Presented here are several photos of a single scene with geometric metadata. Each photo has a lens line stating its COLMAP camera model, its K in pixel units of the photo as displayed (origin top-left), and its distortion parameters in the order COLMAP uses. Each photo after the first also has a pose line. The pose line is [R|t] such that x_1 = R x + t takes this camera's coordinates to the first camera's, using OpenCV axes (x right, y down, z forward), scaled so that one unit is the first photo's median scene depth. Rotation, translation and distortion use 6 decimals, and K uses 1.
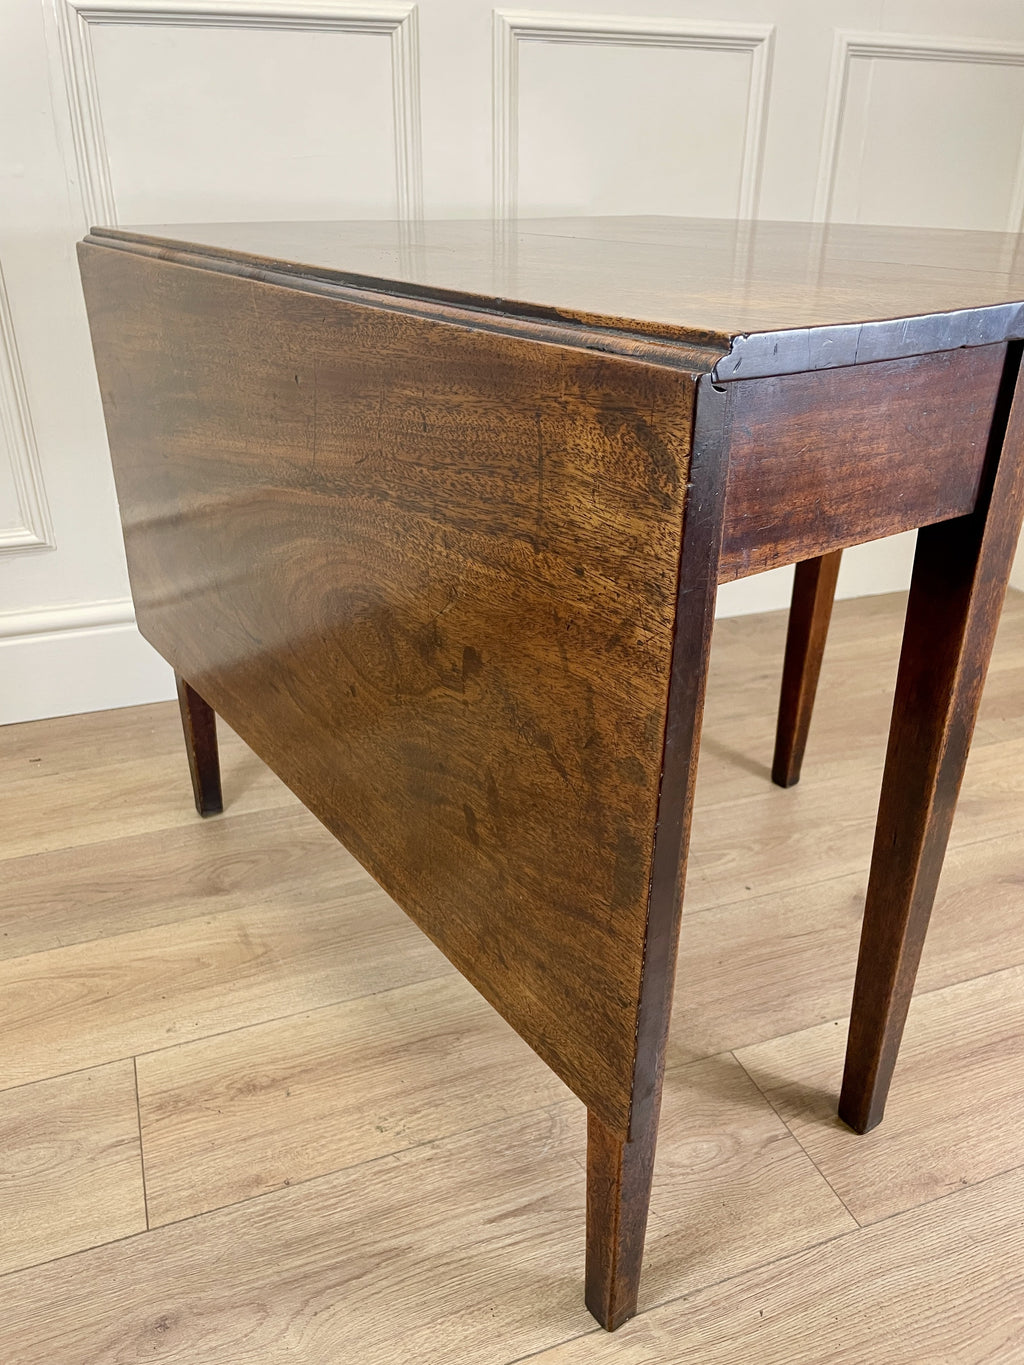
lens RADIAL K [[1039.5, 0, 512.9], [0, 1039.5, 679.6], [0, 0, 1]] dist [0.089936, -0.119089]
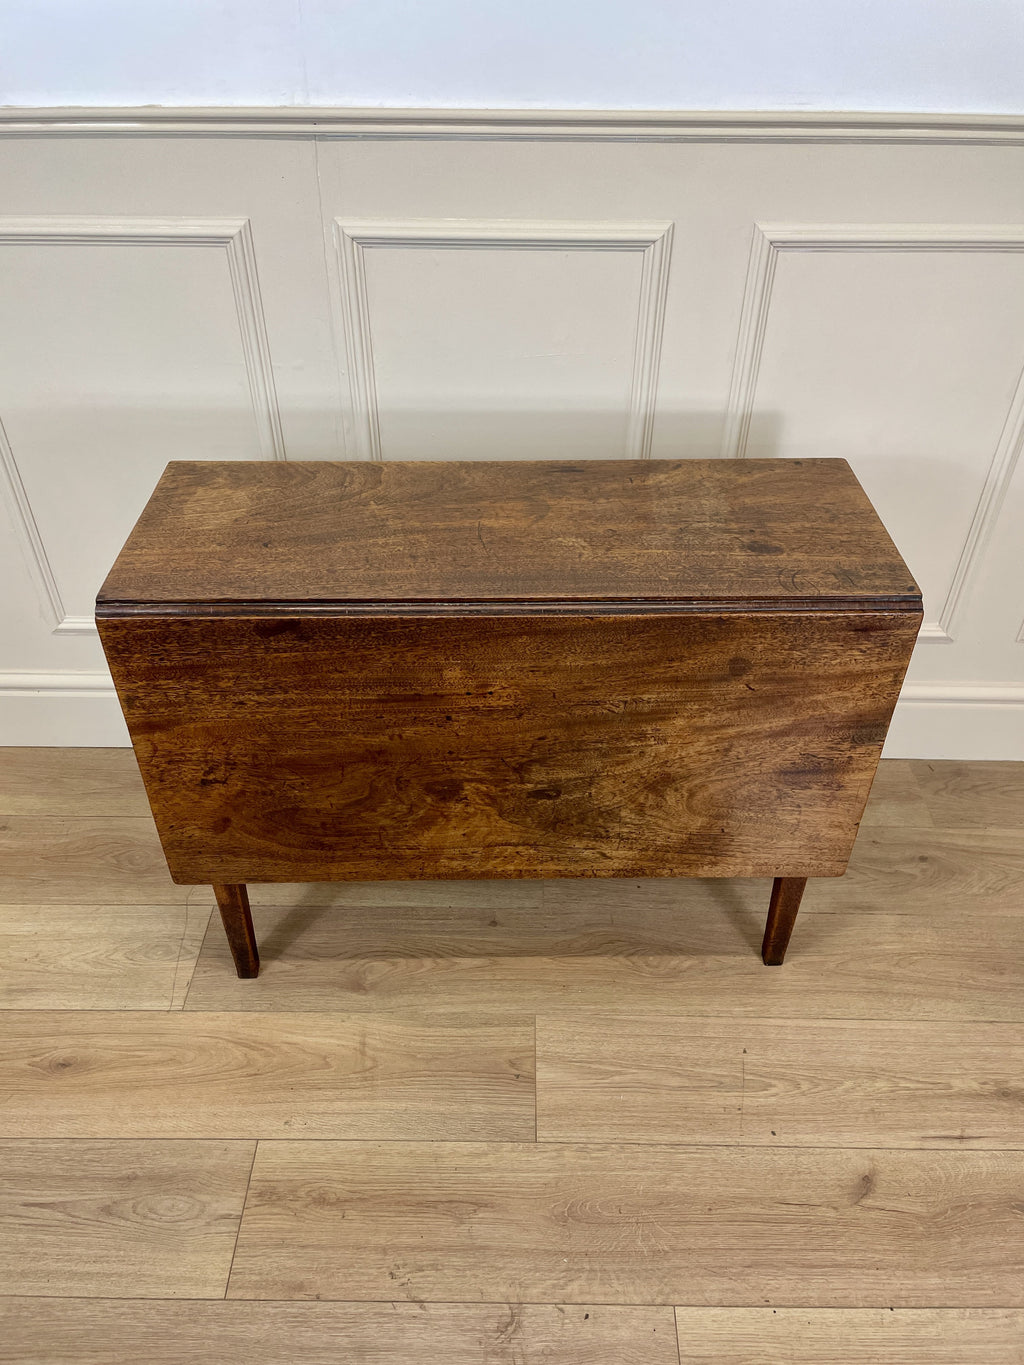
lens RADIAL K [[1039.5, 0, 517.4], [0, 1039.5, 679.3], [0, 0, 1]] dist [0.089936, -0.119089]
pose [[0.930439, 0.232210, -0.283483, 0.229659], [-0.163431, 0.955353, 0.246152, -0.662255], [0.327985, -0.182699, 0.926848, -0.080797]]
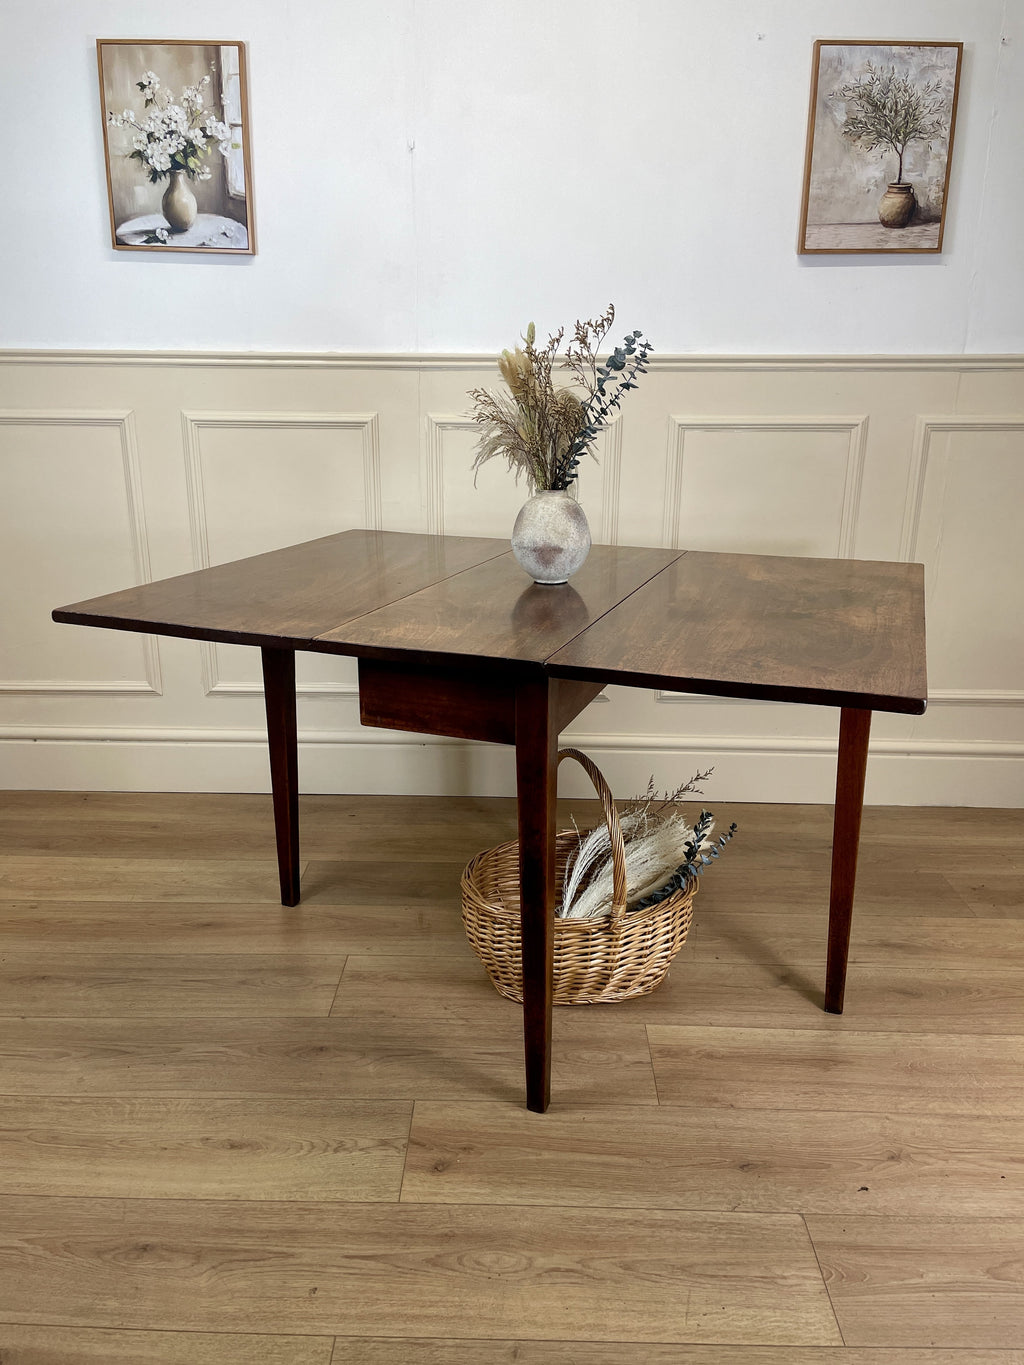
lens RADIAL K [[1039.5, 0, 510.9], [0, 1039.5, 674.6], [0, 0, 1]] dist [0.089936, -0.119089]
pose [[0.926622, 0.108042, -0.360137, 0.599397], [-0.167319, 0.976249, -0.137632, 0.067221], [0.336713, 0.187790, 0.922691, -0.841092]]
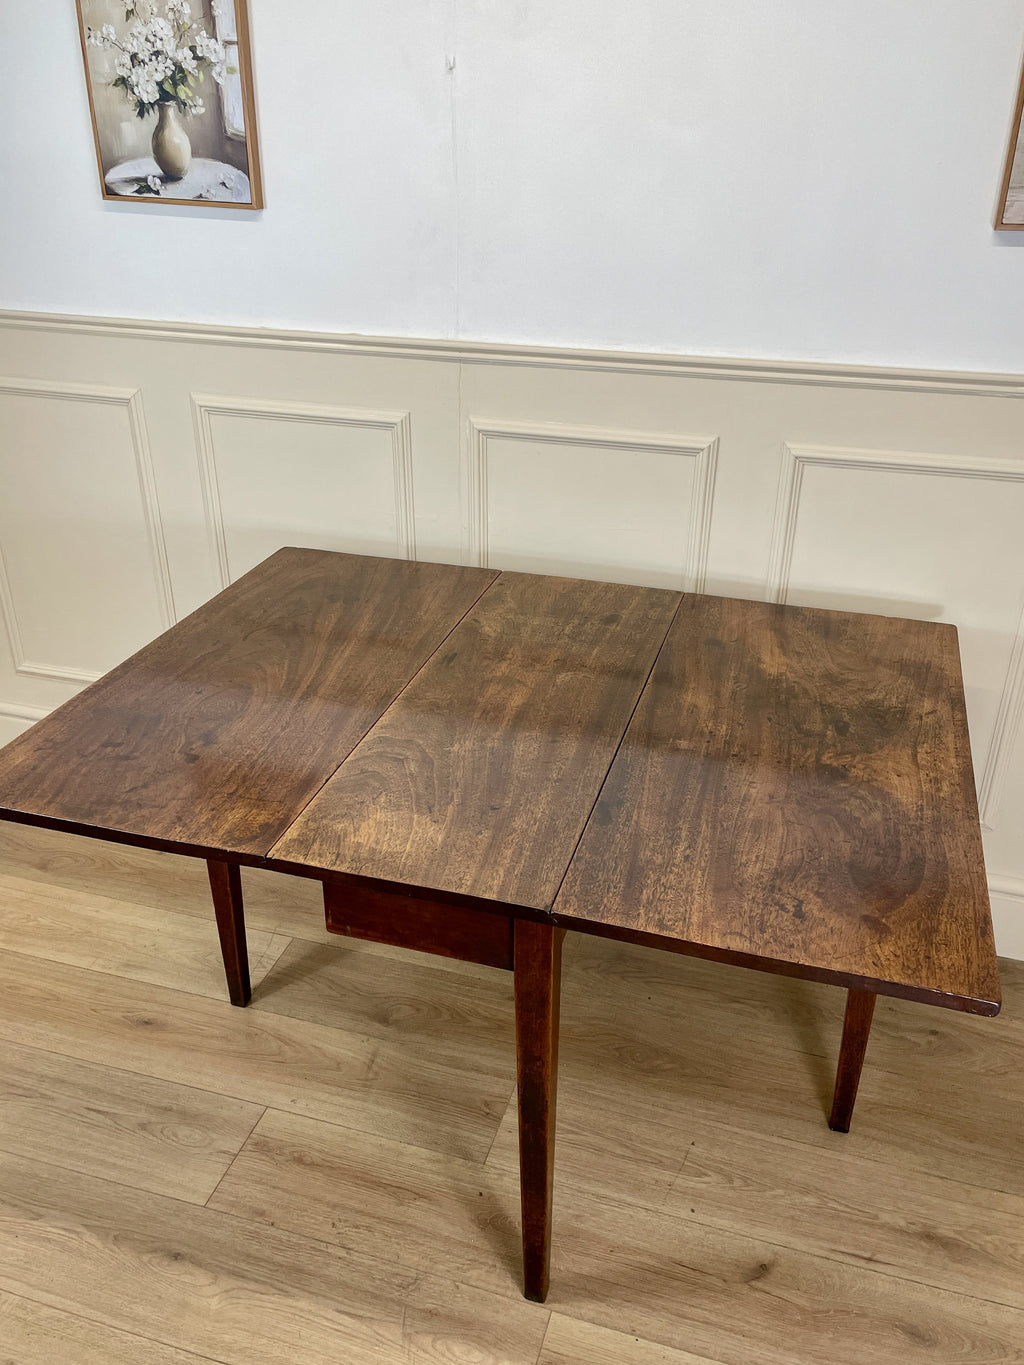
lens RADIAL K [[1137.3, 0, 508.9], [0, 1137.3, 675.1], [0, 0, 1]] dist [0.092050, -0.120892]
pose [[0.784406, 0.281105, -0.552889, 0.827916], [-0.272027, 0.957013, 0.100637, -0.641660], [0.557412, 0.071460, 0.827155, -0.401727]]
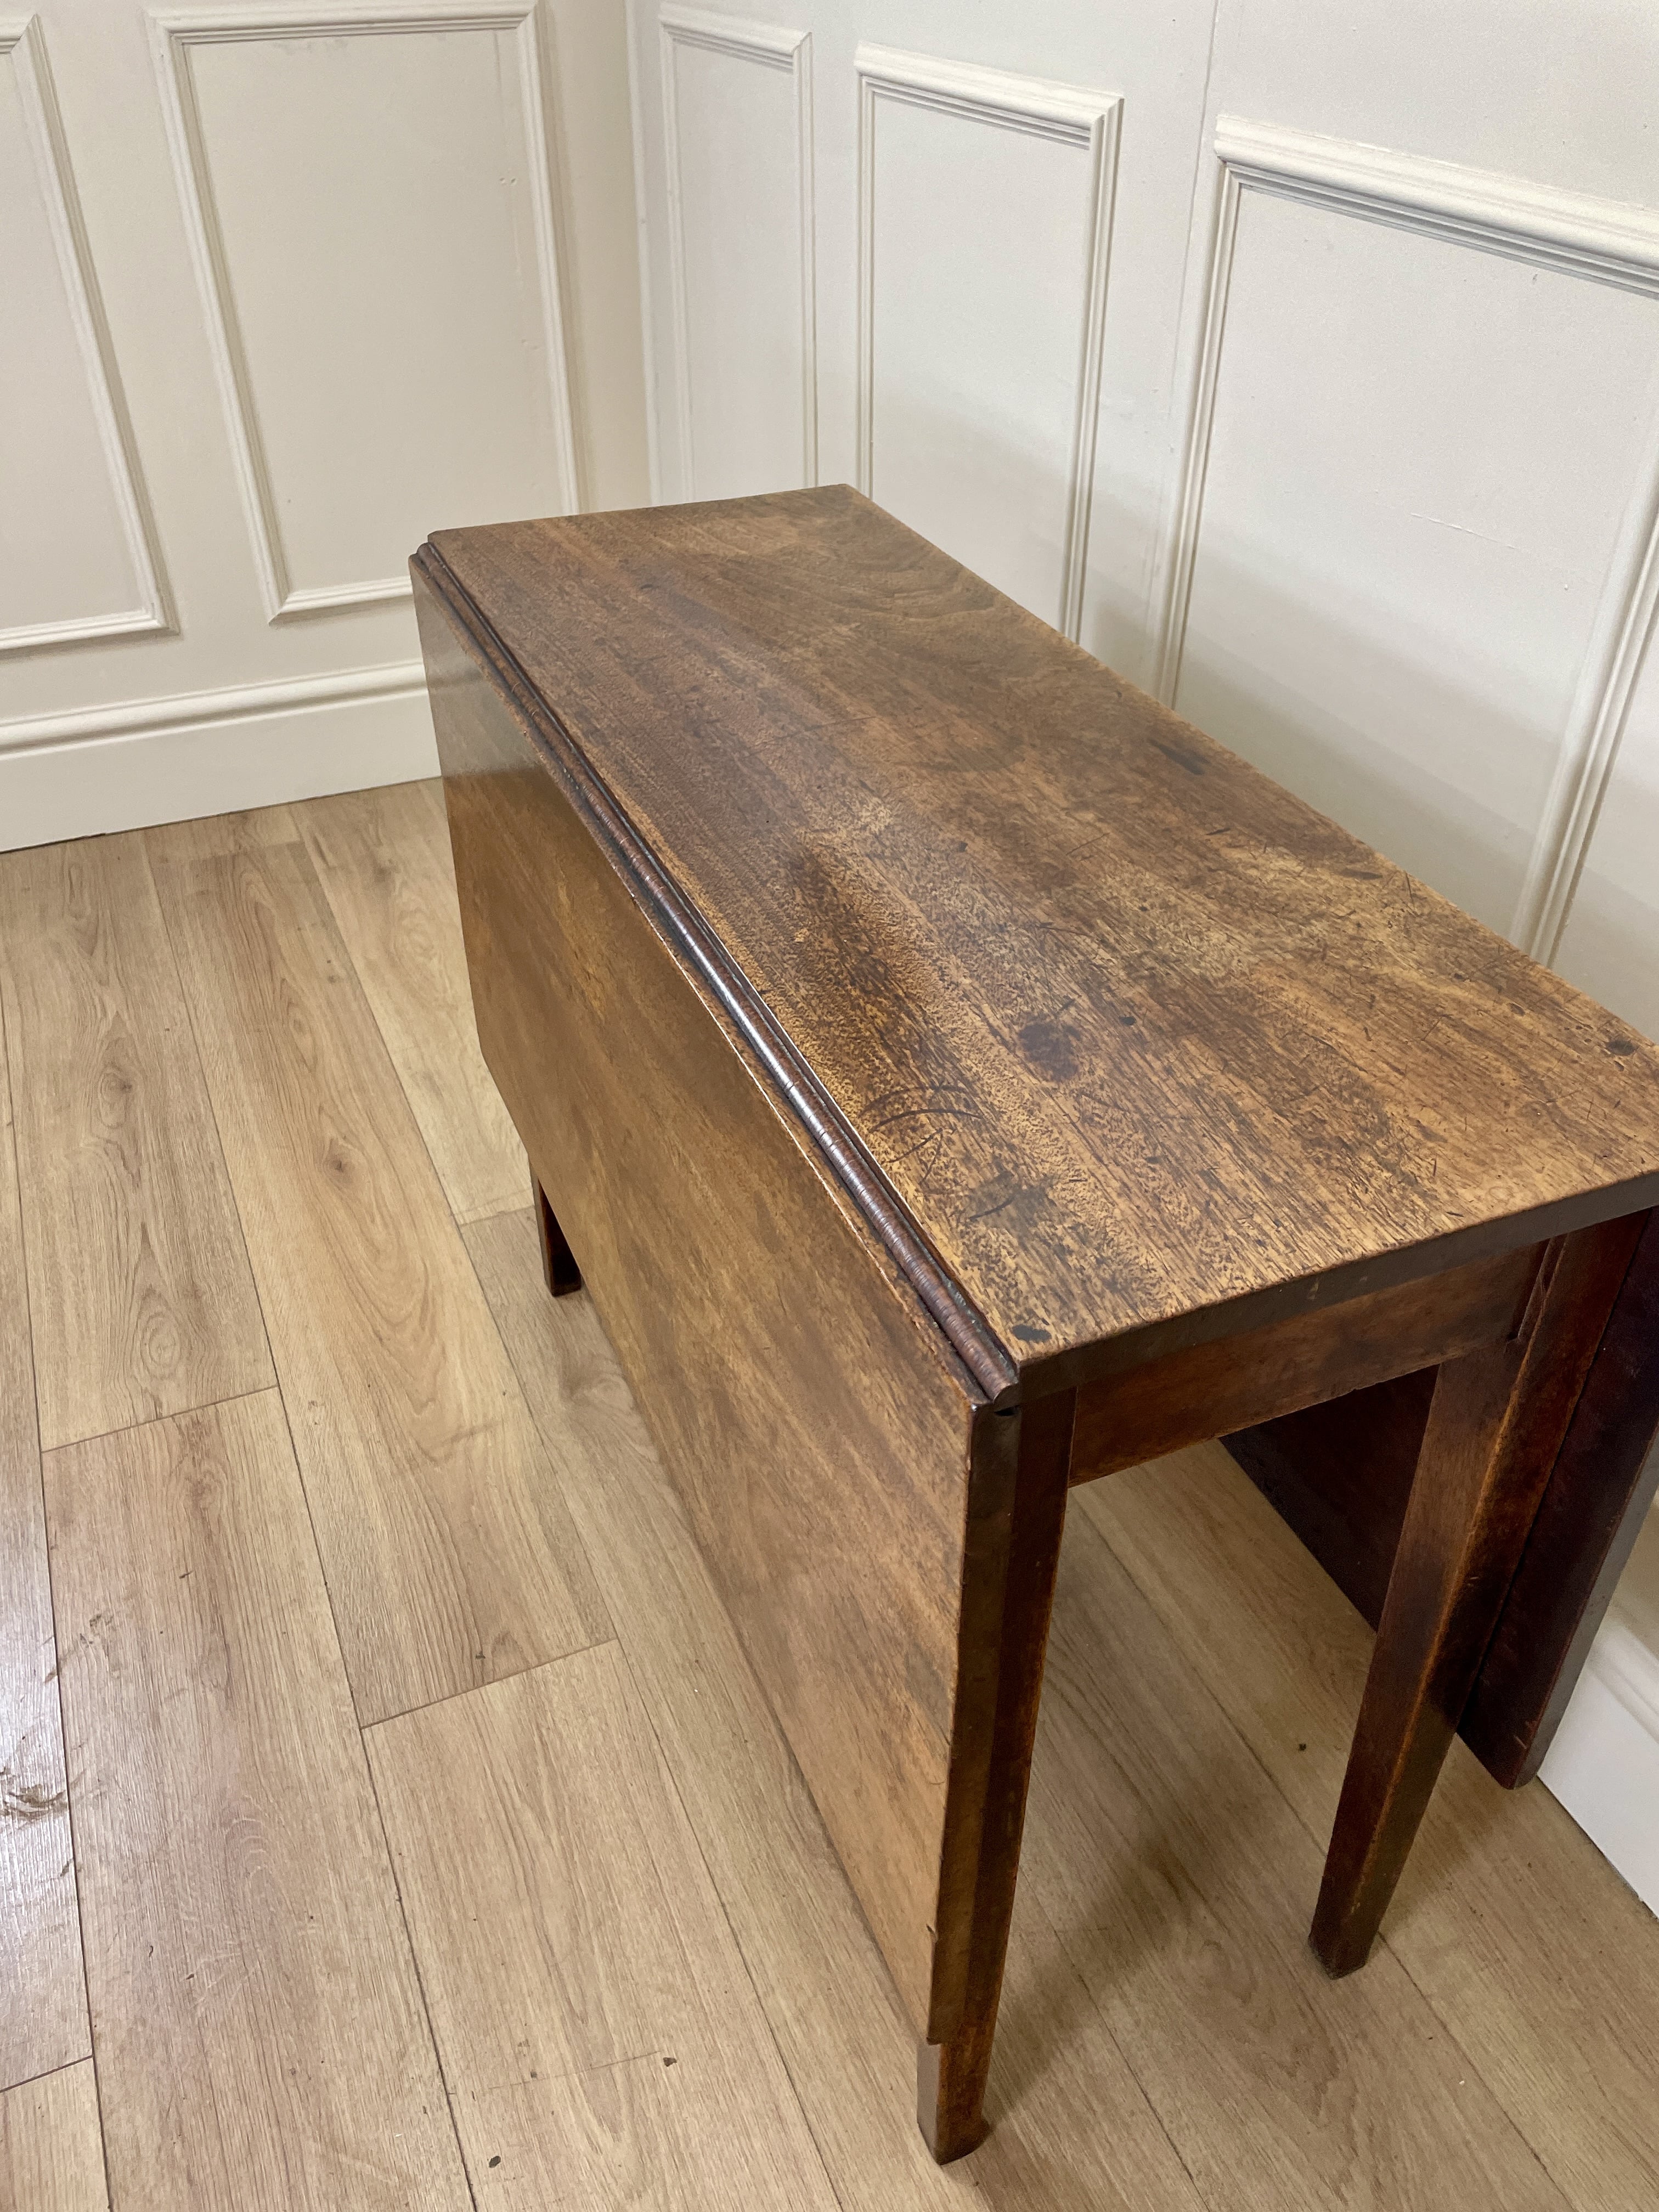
lens RADIAL K [[1684.6, 0, 826.1], [0, 1684.6, 1097.4], [0, 0, 1]] dist [0.089936, -0.119089]
pose [[0.043356, 0.591542, -0.805108, 0.767588], [-0.433511, 0.737185, 0.518291, -0.870746], [0.900105, 0.326552, 0.288401, 0.963971]]
